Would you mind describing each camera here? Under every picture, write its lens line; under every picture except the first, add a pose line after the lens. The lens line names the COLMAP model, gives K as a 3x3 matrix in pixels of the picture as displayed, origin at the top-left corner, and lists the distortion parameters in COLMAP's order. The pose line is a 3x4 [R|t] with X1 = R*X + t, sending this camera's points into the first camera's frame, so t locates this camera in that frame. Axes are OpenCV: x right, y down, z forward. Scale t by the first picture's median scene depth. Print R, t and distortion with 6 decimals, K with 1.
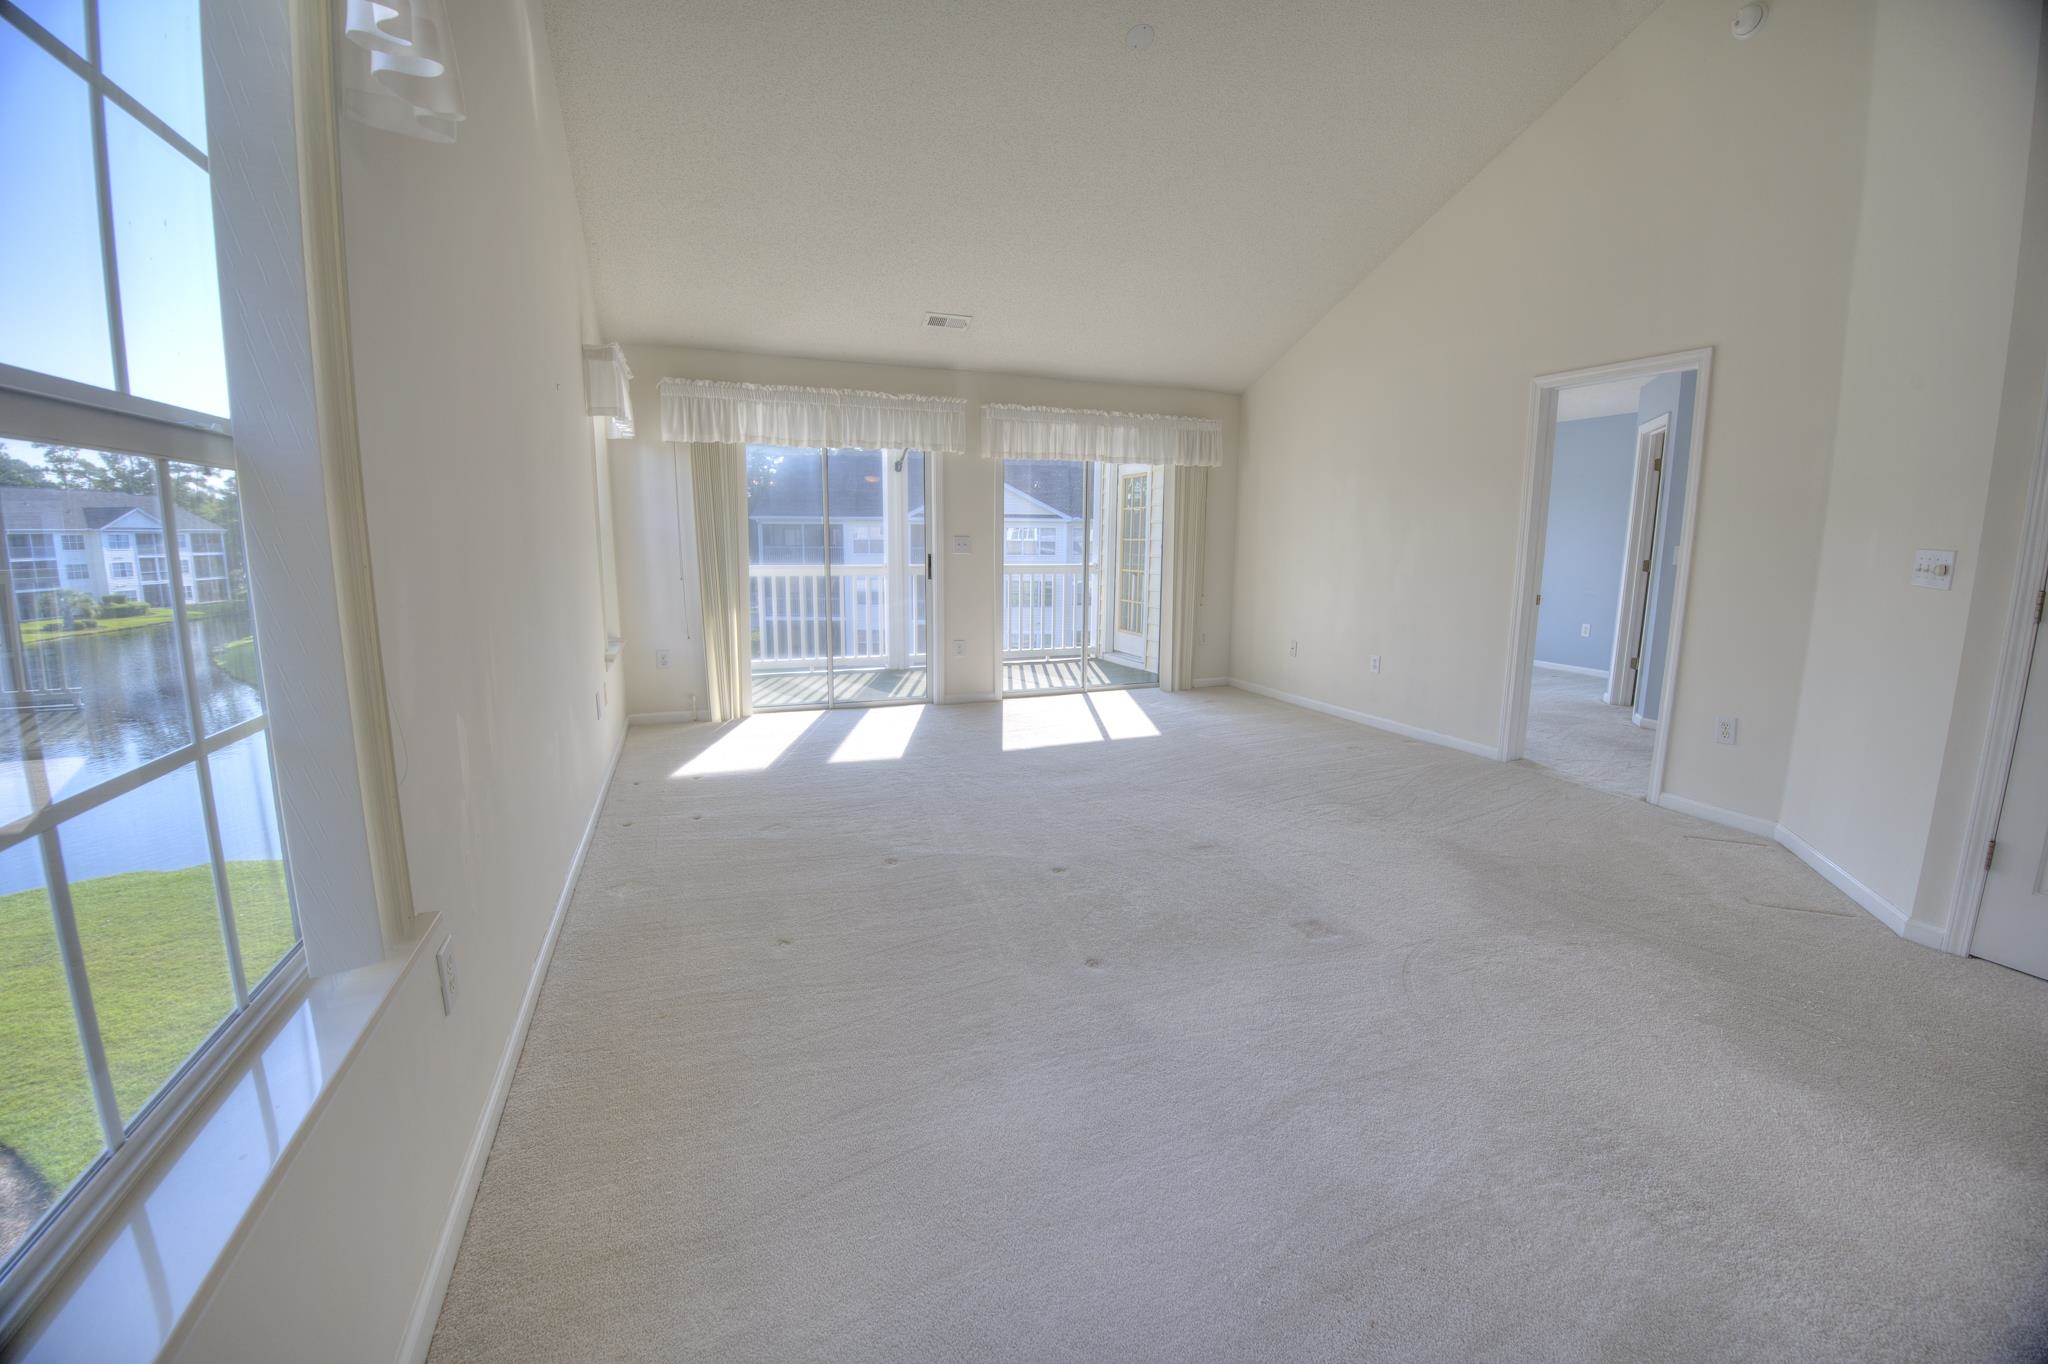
lens RADIAL K [[825.2, 0, 1024.8], [0, 825.2, 676.9], [0, 0, 1]] dist [-0.043249, -0.000328]
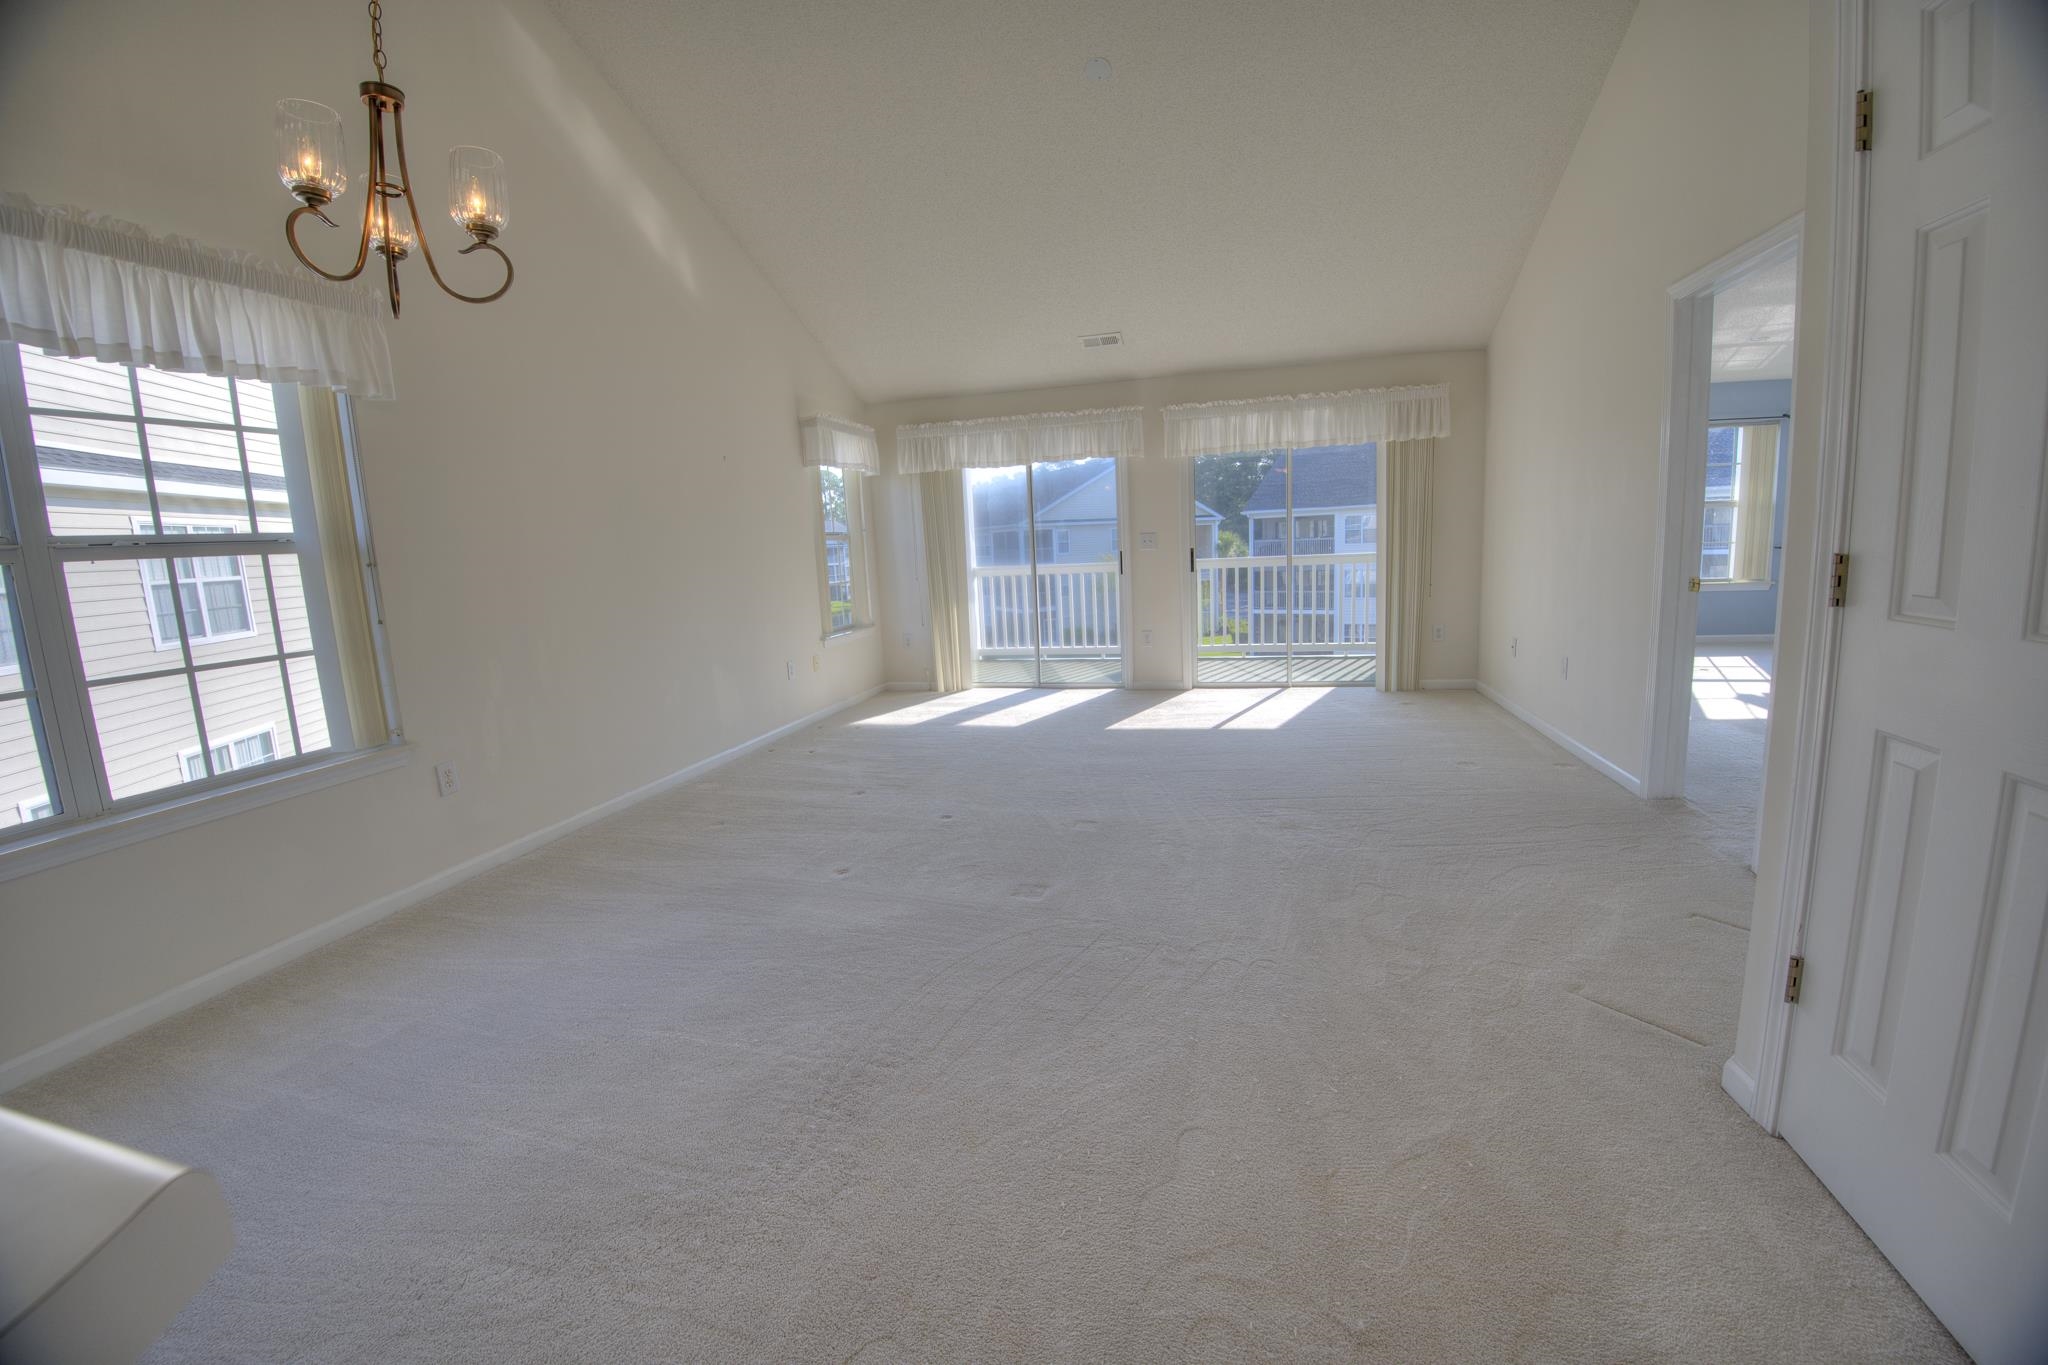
lens RADIAL K [[825.2, 0, 1024.8], [0, 825.2, 677.4], [0, 0, 1]] dist [-0.043249, -0.000328]
pose [[0.809523, 0.046691, -0.585228, 0.436928], [-0.041270, 0.998892, 0.022606, -0.001565], [0.585635, 0.005852, 0.810554, 0.042575]]
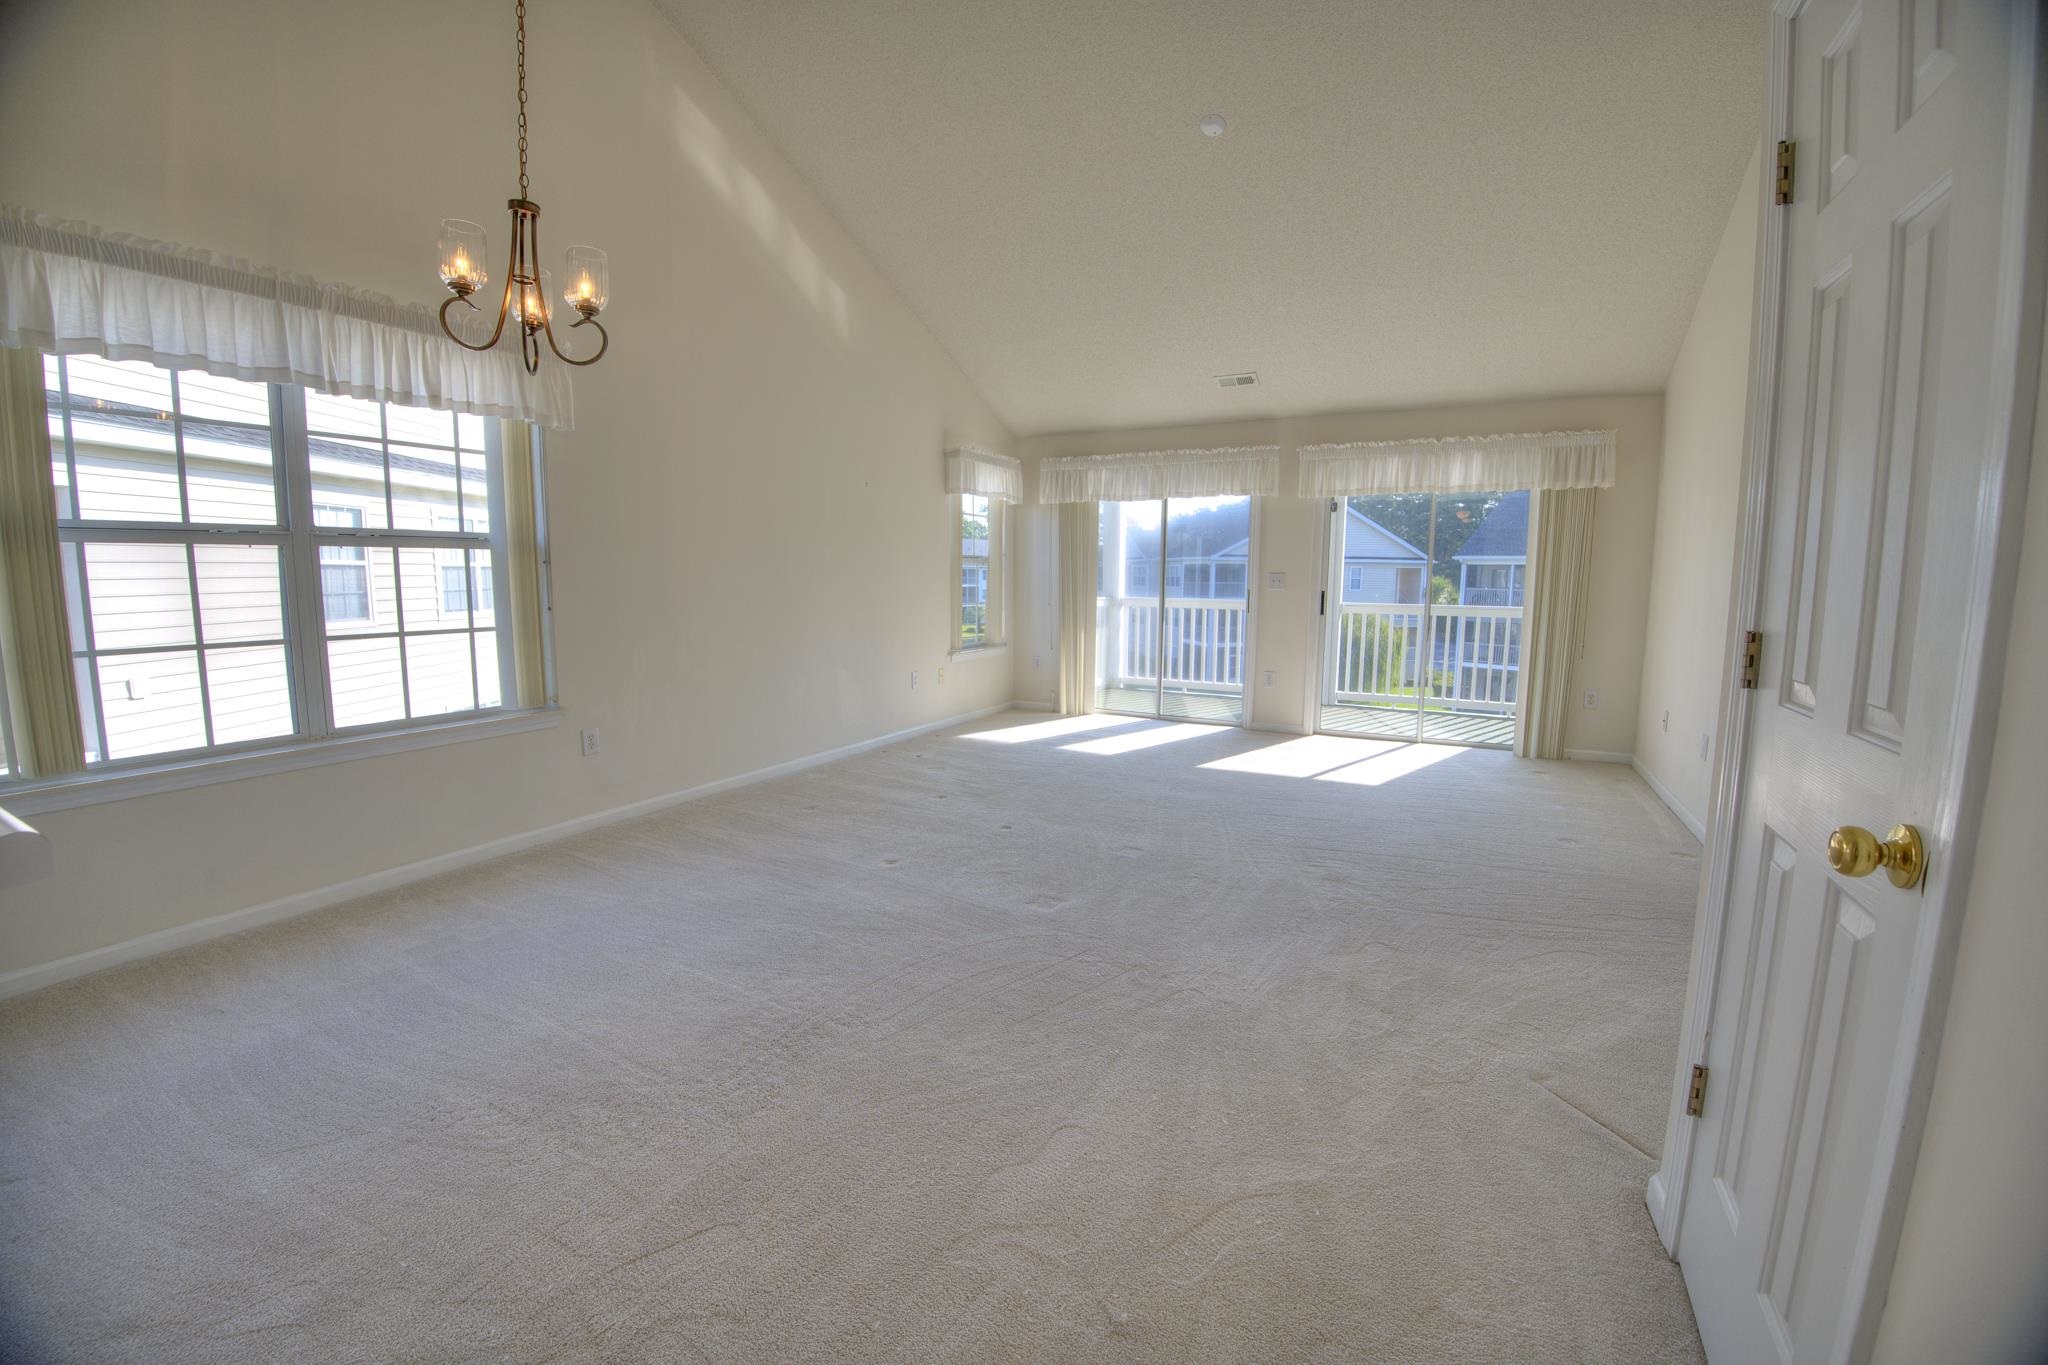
lens RADIAL K [[825.2, 0, 1024.8], [0, 825.2, 677.4], [0, 0, 1]] dist [-0.043249, -0.000328]
pose [[0.650539, 0.089379, -0.754195, 0.529309], [-0.125780, 0.992017, 0.009071, -0.007169], [0.748985, 0.088962, 0.656588, 0.079959]]
